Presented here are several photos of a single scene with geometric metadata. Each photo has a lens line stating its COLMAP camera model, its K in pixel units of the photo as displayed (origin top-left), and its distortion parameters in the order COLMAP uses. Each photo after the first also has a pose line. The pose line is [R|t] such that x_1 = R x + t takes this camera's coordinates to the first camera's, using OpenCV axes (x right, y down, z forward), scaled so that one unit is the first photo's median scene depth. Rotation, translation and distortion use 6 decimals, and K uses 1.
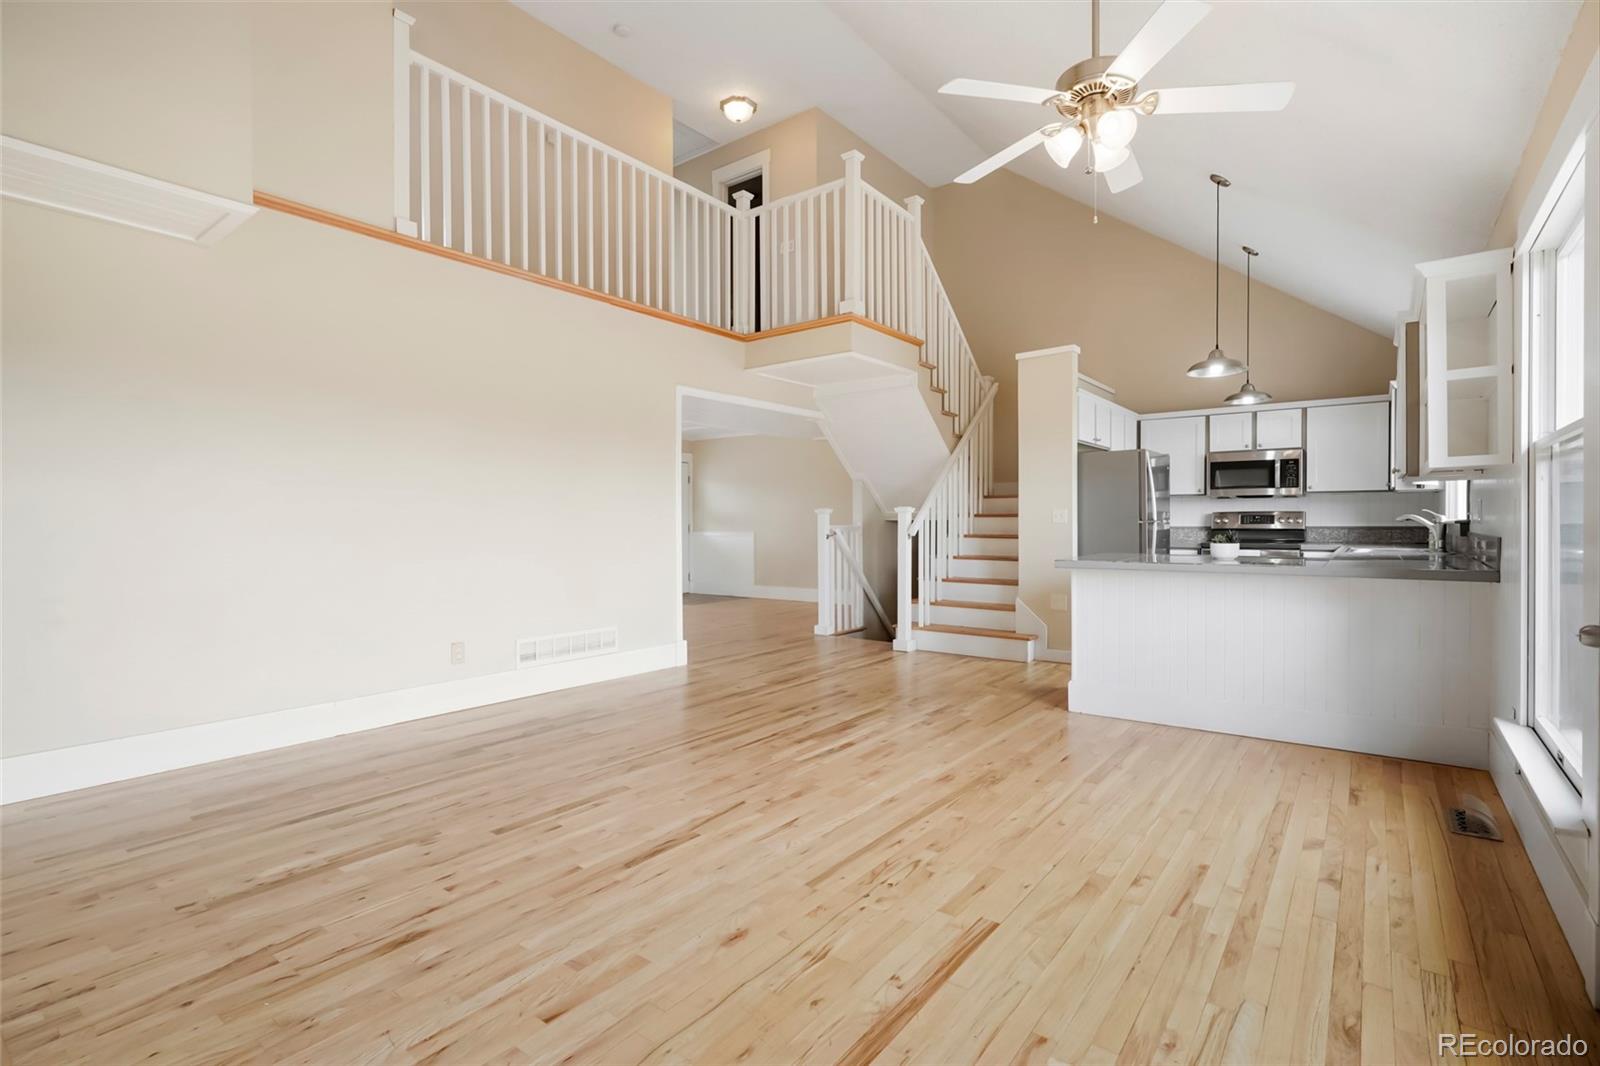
lens RADIAL K [[751.2, 0, 807.1], [0, 751.2, 529.9], [0, 0, 1]] dist [-0.001287, 0.000094]
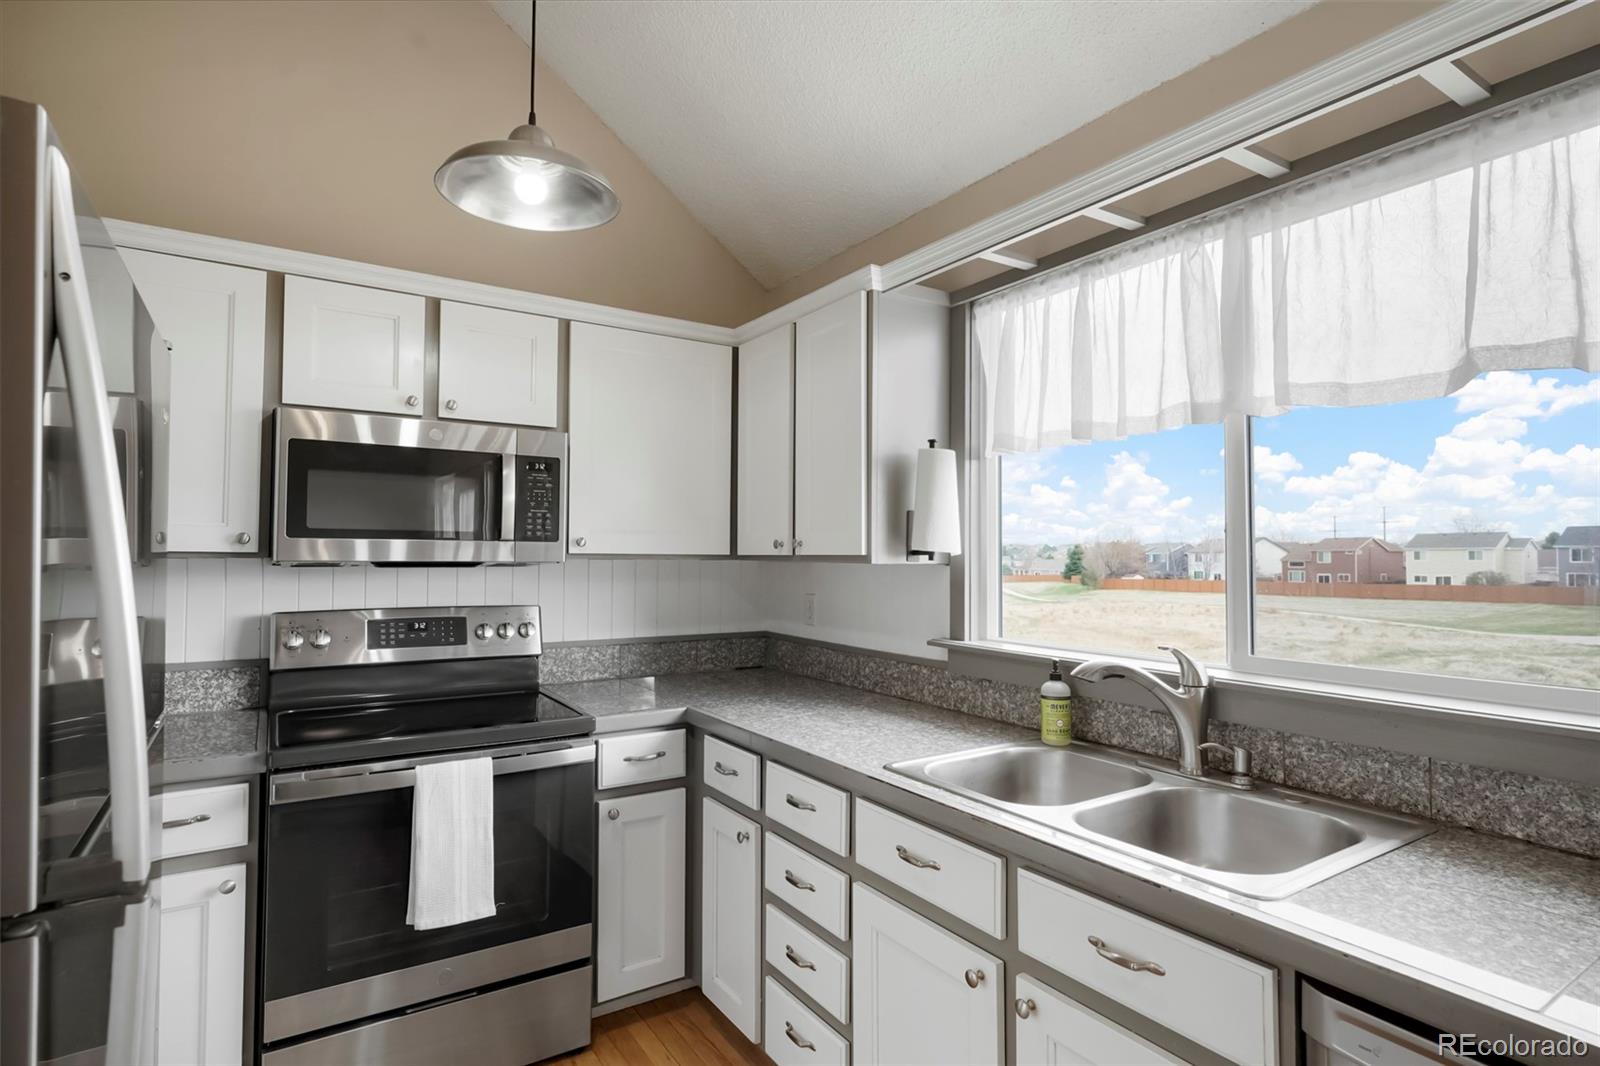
lens RADIAL K [[817.7, 0, 800.0], [0, 817.7, 533.0], [0, 0, 1]] dist [0.000657, 0.000695]
pose [[0.340579, 0.035029, 0.939563, 0.334524], [0.006813, 0.999188, -0.039722, -0.043973], [-0.940191, 0.019930, 0.340063, 0.756552]]
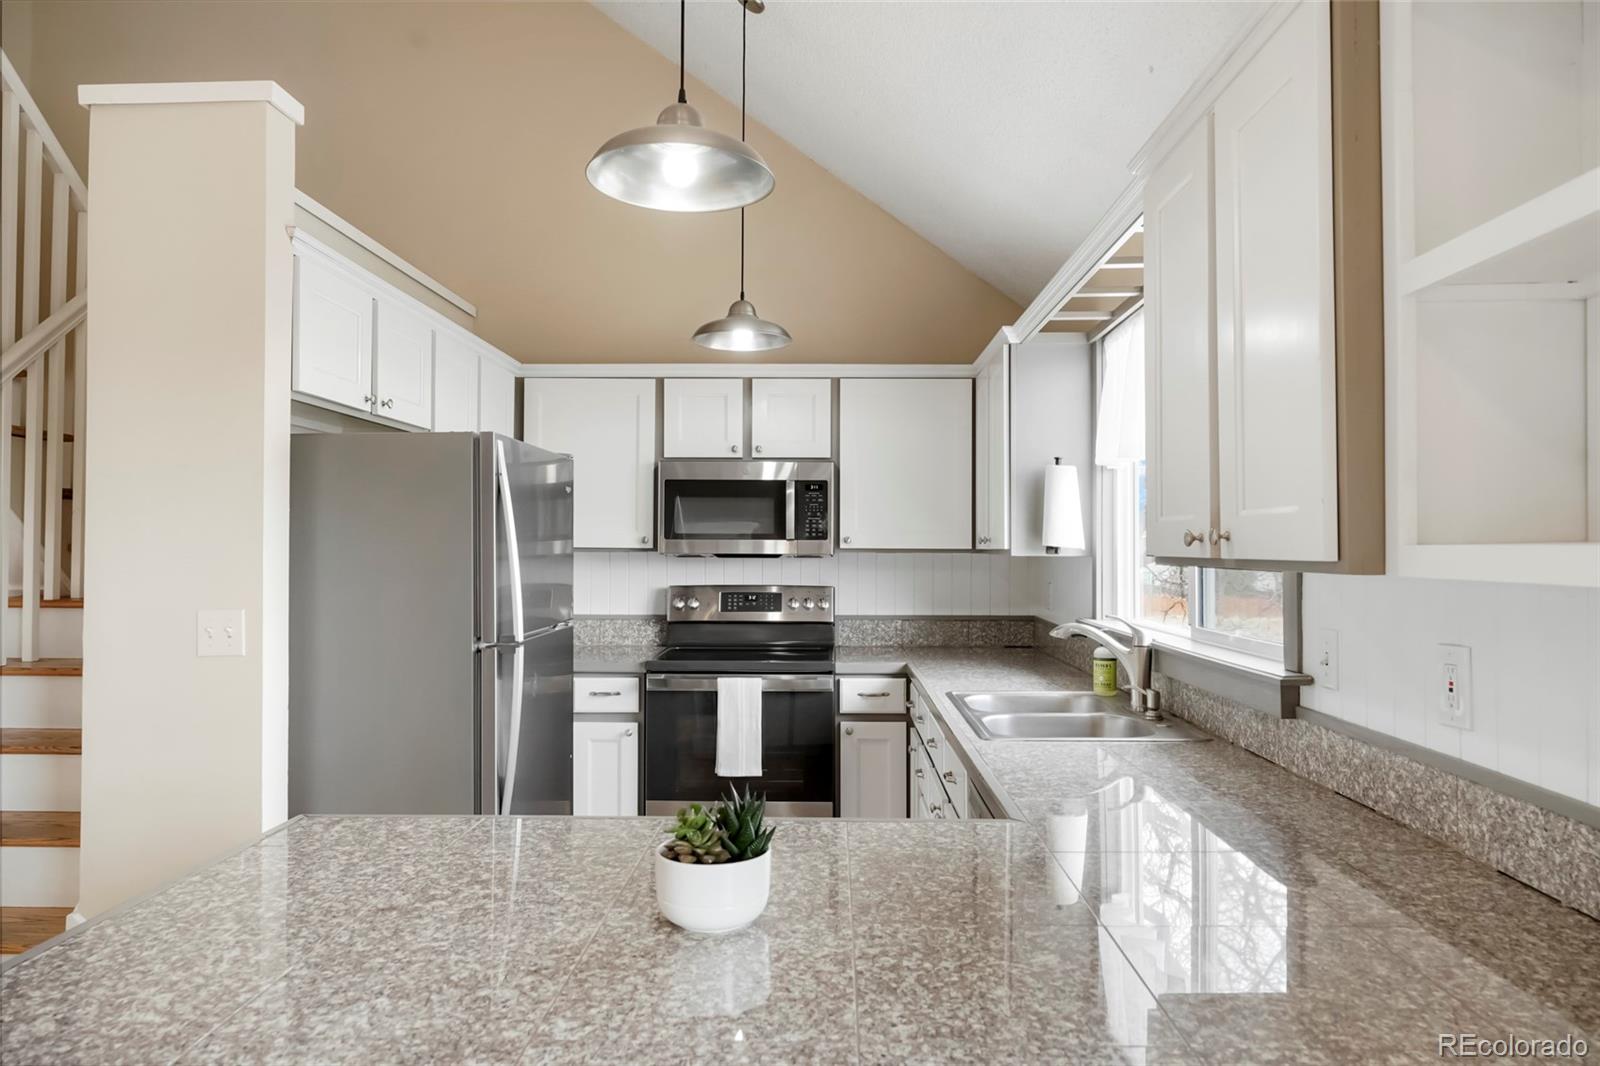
lens RADIAL K [[1050.9, 0, 805.7], [0, 1050.9, 531.8], [0, 0, 1]] dist [0.002700, 0.000014]
pose [[0.812306, 0.016758, 0.582991, 0.244546], [0.000525, 0.999566, -0.029464, -0.040985], [-0.583232, 0.024240, 0.811944, 0.450695]]
